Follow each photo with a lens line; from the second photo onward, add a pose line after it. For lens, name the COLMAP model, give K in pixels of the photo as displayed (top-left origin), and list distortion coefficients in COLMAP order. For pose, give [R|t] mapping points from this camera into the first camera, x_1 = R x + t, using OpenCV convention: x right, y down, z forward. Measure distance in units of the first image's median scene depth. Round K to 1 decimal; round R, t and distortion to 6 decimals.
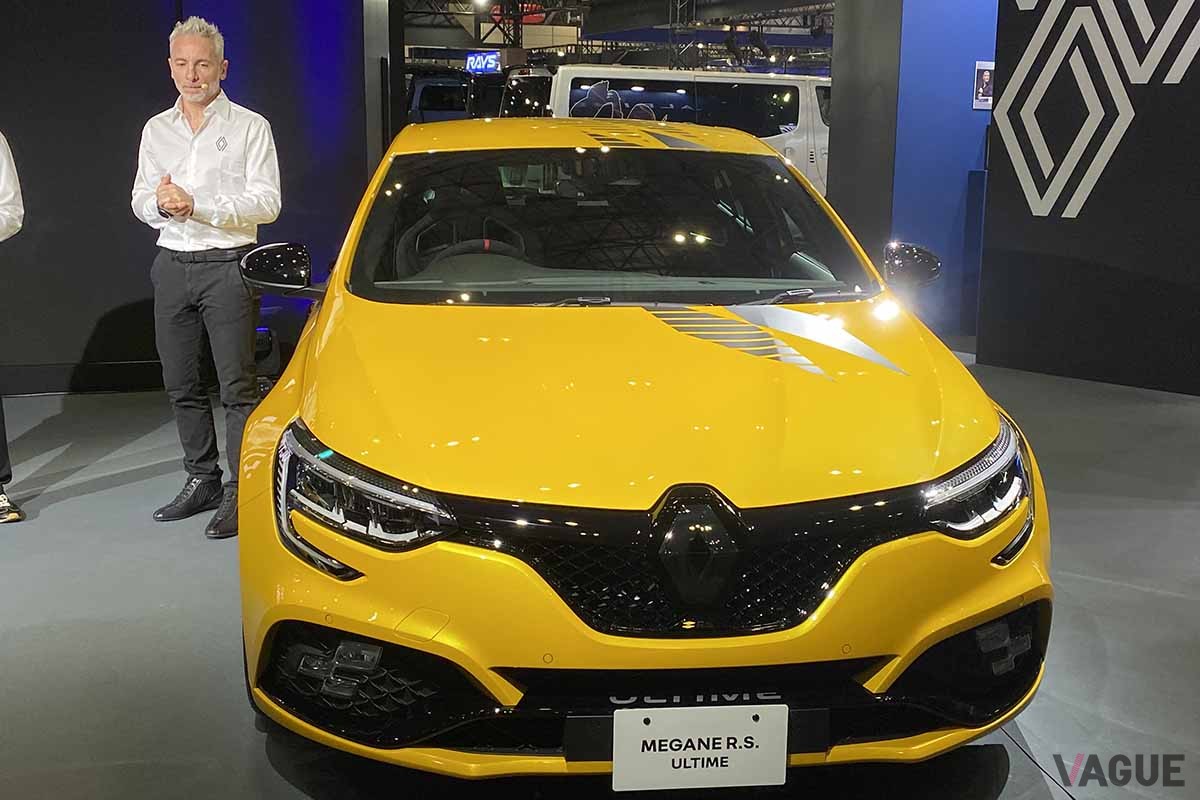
lens RADIAL K [[1606.4, 0, 600.0], [0, 1606.4, 400.0], [0, 0, 1]] dist [0.169556, 0.020524]
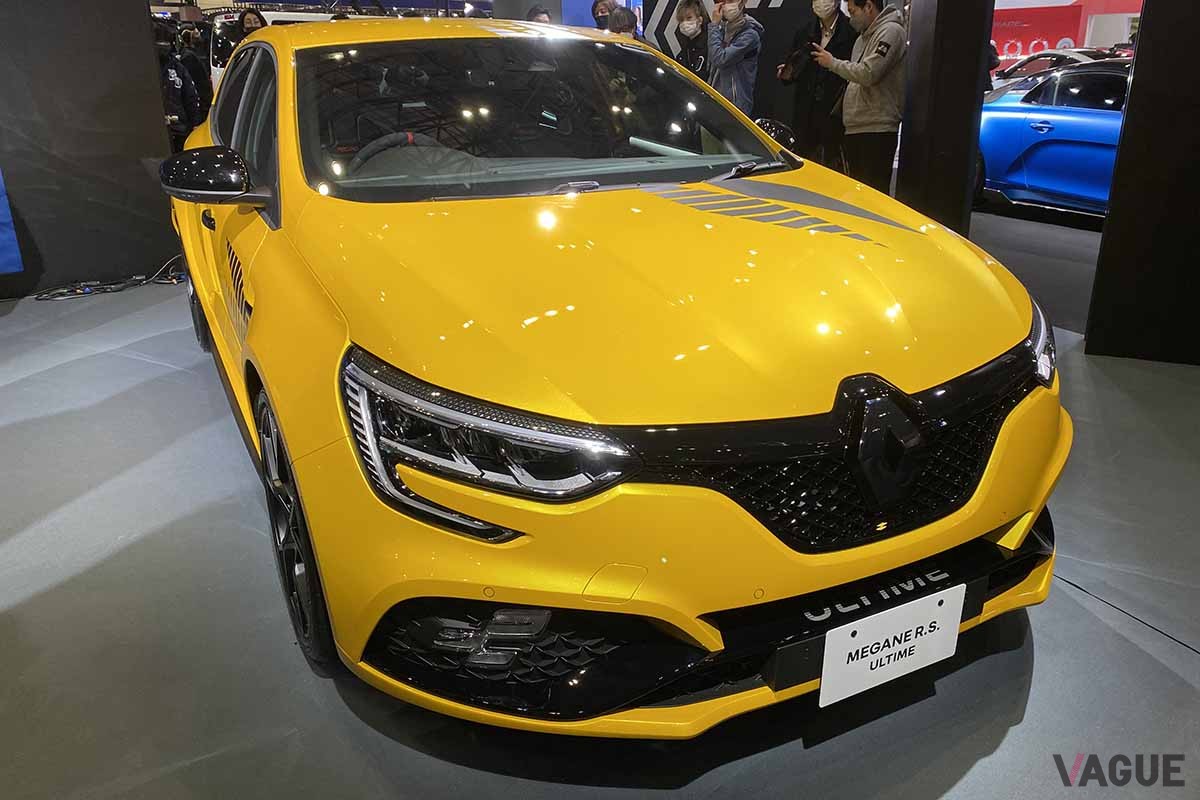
lens RADIAL K [[951.9, 0, 600.0], [0, 951.9, 400.0], [0, 0, 1]] dist [0.006683, -0.001330]
pose [[0.927837, -0.143164, 0.344416, -0.270589], [0.086000, 0.980636, 0.175945, -0.042882], [-0.362936, -0.133628, 0.922183, 0.546359]]
